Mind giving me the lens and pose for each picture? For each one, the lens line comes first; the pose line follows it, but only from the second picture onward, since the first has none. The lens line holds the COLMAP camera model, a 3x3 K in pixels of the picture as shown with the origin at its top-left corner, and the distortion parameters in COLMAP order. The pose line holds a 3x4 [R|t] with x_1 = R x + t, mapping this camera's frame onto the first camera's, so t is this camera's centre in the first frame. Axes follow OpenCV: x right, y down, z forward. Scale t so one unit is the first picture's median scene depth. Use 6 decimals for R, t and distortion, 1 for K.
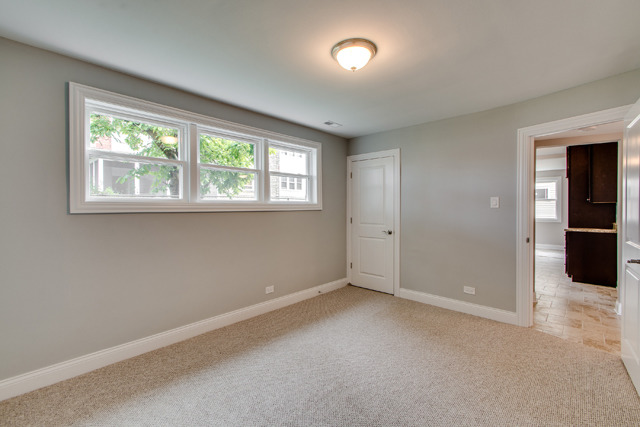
lens RADIAL K [[284.8, 0, 318.5], [0, 284.8, 208.2], [0, 0, 1]] dist [0.010115, 0.000324]
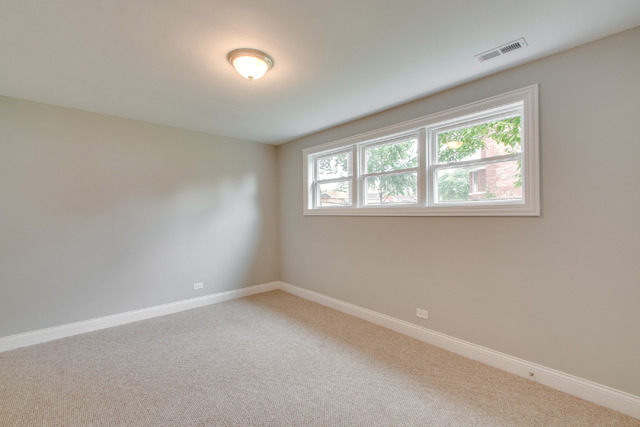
lens RADIAL K [[295.4, 0, 318.3], [0, 295.4, 211.2], [0, 0, 1]] dist [0.010098, -0.000190]
pose [[-0.119840, -0.000777, -0.992793, 0.735973], [0.008521, 0.999962, -0.001811, -0.005170], [0.992757, -0.008677, -0.119829, 0.860341]]
